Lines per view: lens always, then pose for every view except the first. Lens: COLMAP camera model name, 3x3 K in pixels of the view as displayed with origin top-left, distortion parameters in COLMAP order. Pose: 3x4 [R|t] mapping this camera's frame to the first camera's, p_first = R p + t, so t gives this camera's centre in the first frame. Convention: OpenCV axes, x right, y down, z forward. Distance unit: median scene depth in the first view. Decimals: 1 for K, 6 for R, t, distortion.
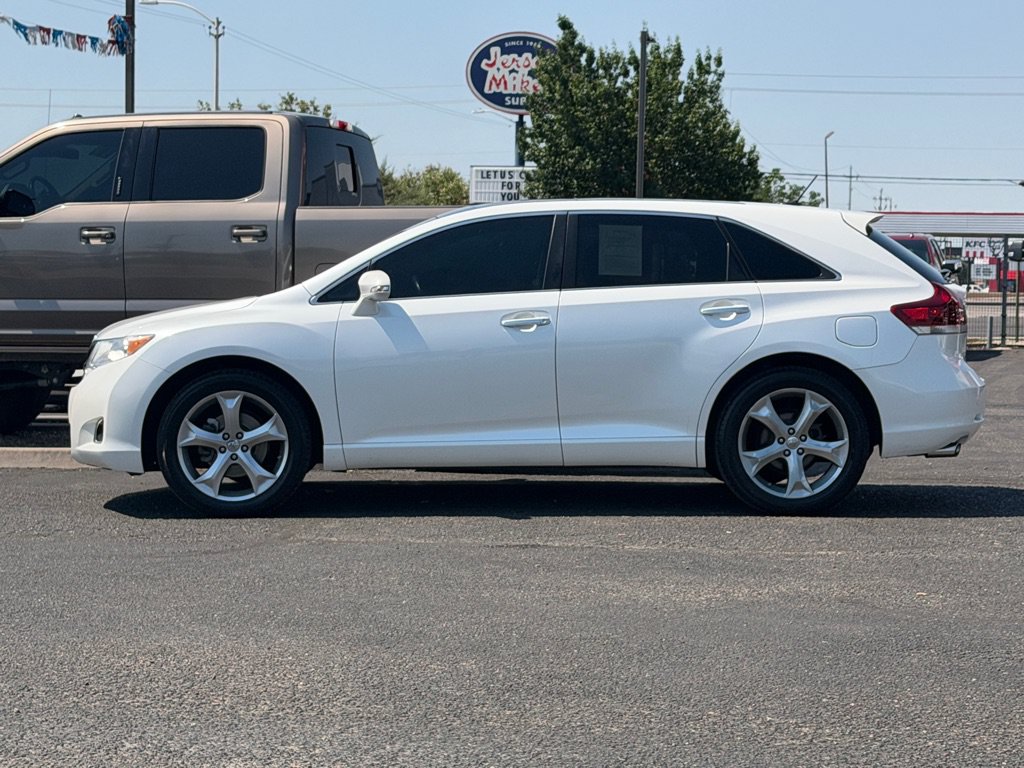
lens RADIAL K [[2244.6, 0, 512.0], [0, 2244.6, 384.0], [0, 0, 1]] dist [0.112250, 0.318658]
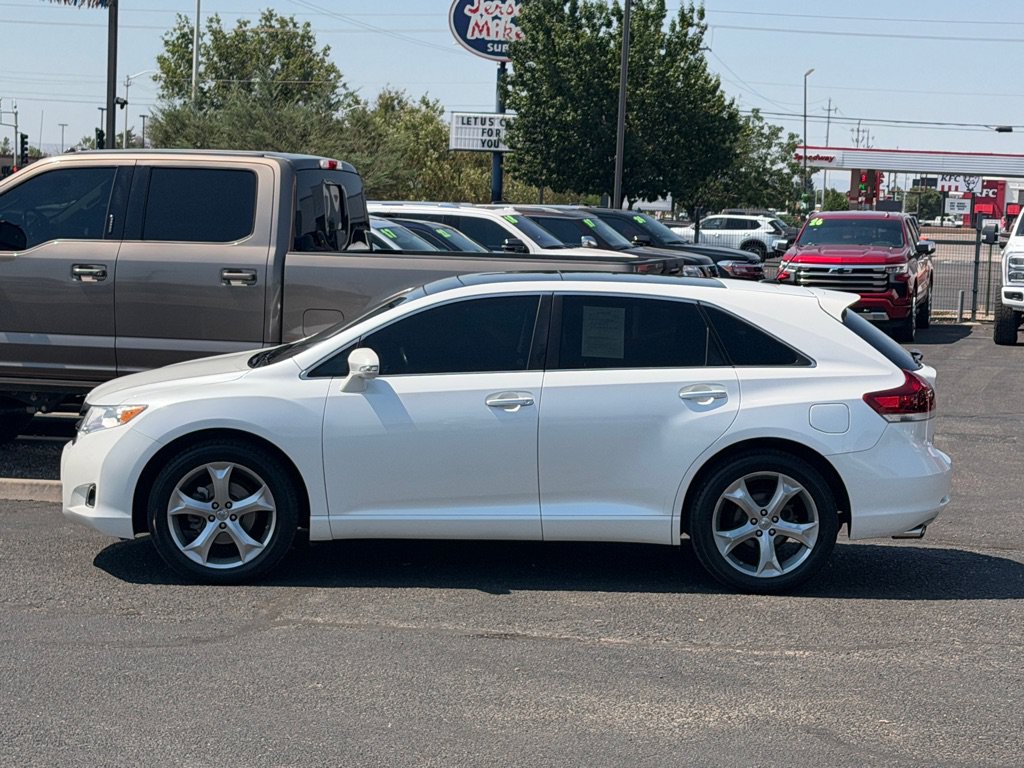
lens RADIAL K [[2242.6, 0, 530.5], [0, 2242.6, 381.8], [0, 0, 1]] dist [0.097624, 0.430588]
pose [[0.999478, 0.024706, 0.020824, -0.005922], [-0.025416, 0.999080, 0.034530, -0.071371], [-0.019952, -0.035041, 0.999187, -0.027018]]
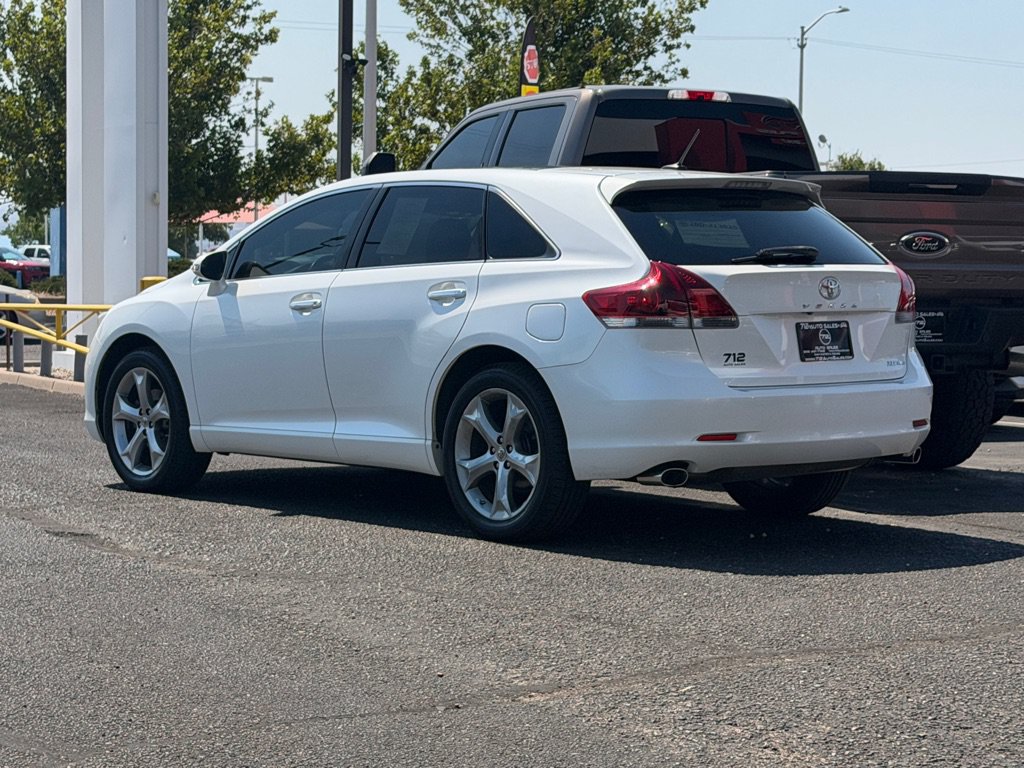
lens RADIAL K [[2246.0, 0, 502.7], [0, 2246.0, 330.4], [0, 0, 1]] dist [0.066524, 0.398518]
pose [[0.637840, 0.022203, -0.769849, 0.759383], [-0.042062, 0.999097, -0.006034, -0.014483], [0.769020, 0.036230, 0.638198, 0.462620]]
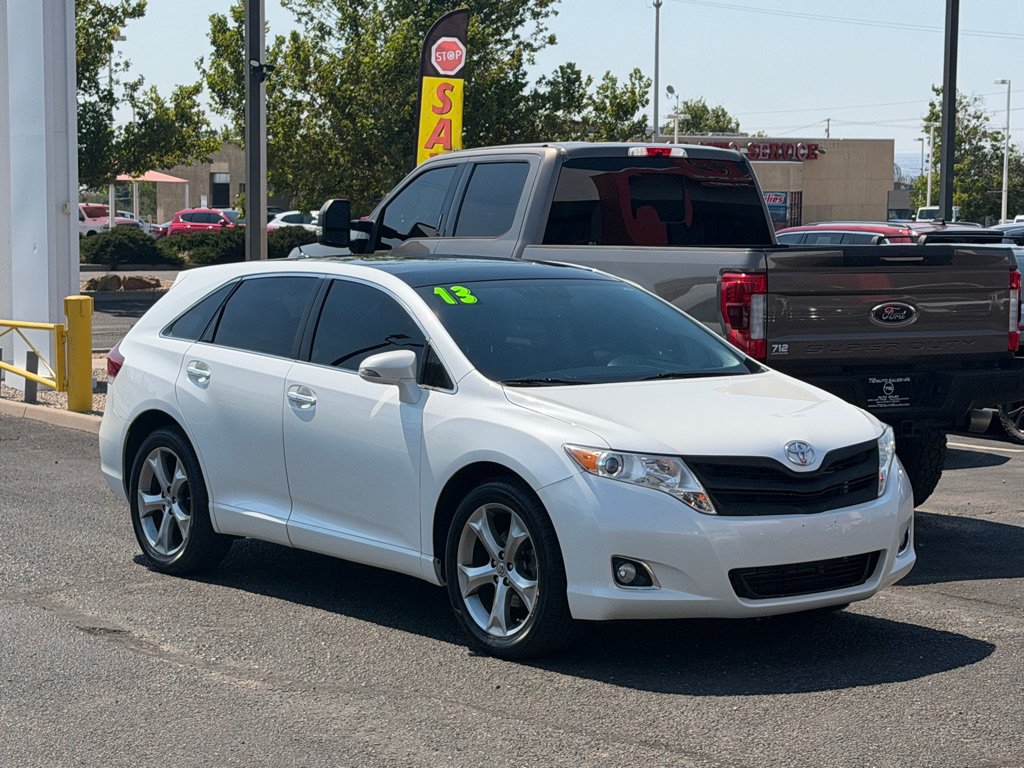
lens RADIAL K [[2242.1, 0, 520.4], [0, 2242.1, 381.4], [0, 0, 1]] dist [0.097641, 0.486250]
pose [[0.698056, 0.051940, -0.714156, 0.734125], [-0.031673, 0.998629, 0.041670, -0.074138], [0.715342, -0.006468, 0.698745, 0.388911]]
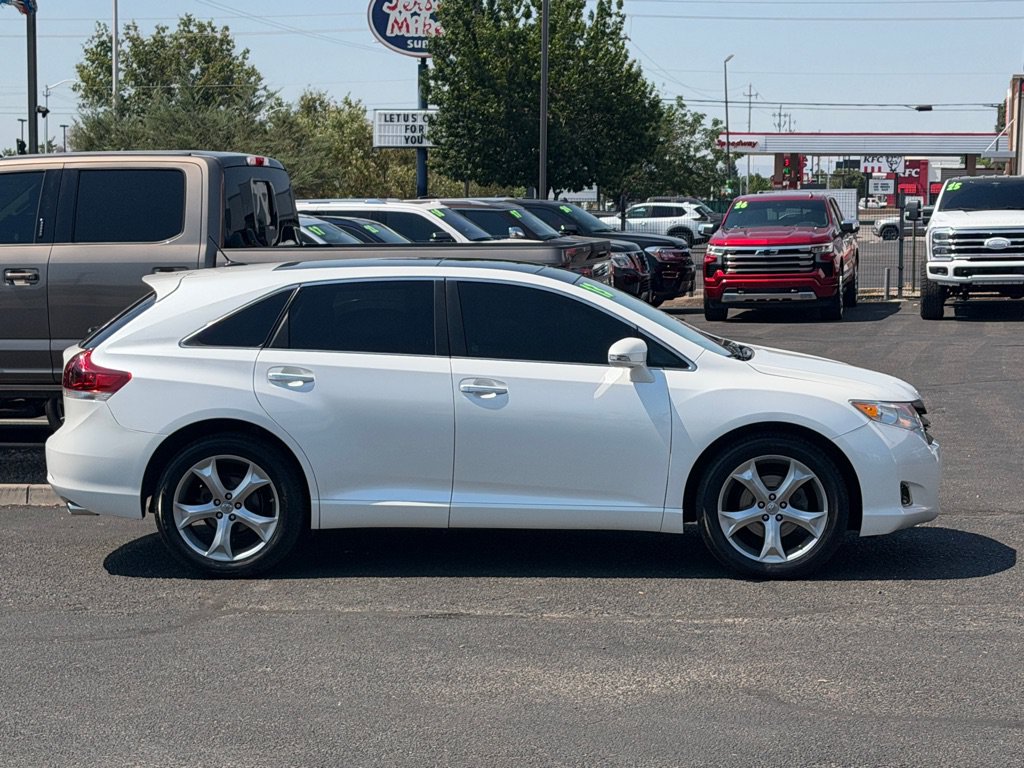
lens RADIAL K [[2242.5, 0, 506.5], [0, 2242.5, 383.4], [0, 0, 1]] dist [0.100615, 0.301227]
pose [[0.999102, -0.013758, 0.040083, -0.006860], [0.012272, 0.999237, 0.037089, -0.066274], [-0.040563, -0.036564, 0.998508, -0.041393]]
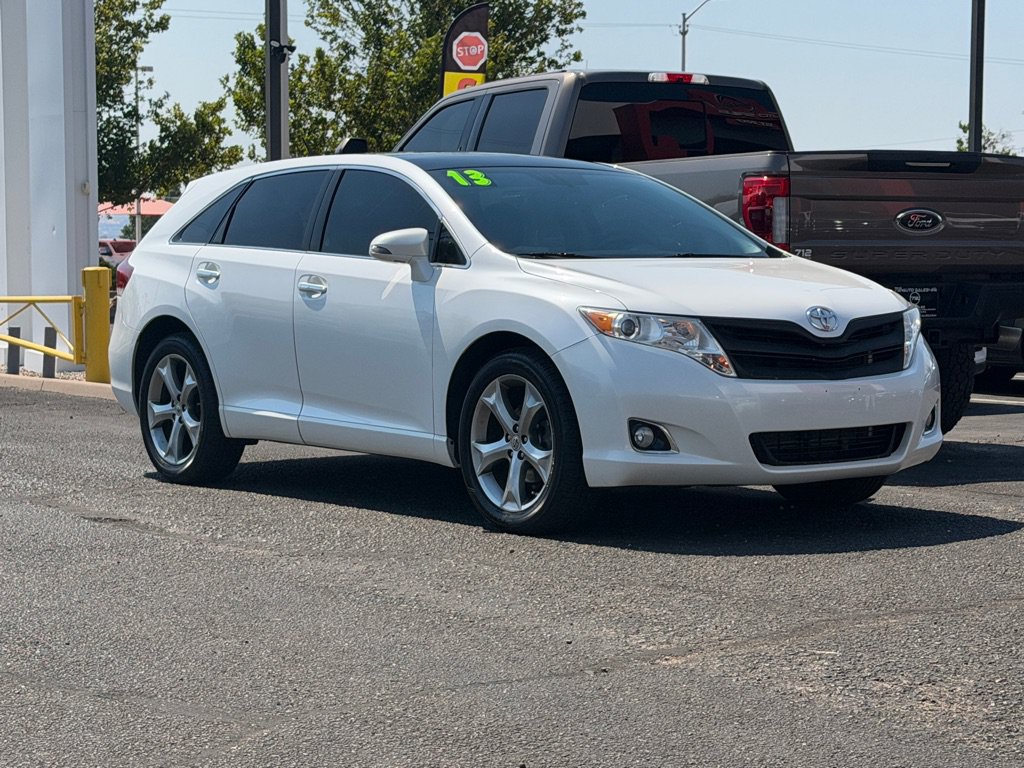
lens RADIAL K [[2242.6, 0, 530.5], [0, 2242.6, 381.8], [0, 0, 1]] dist [0.097624, 0.430588]
pose [[0.692175, 0.032112, -0.721015, 0.724643], [-0.026735, 0.999465, 0.018848, -0.008426], [0.721235, 0.006231, 0.692663, 0.408155]]
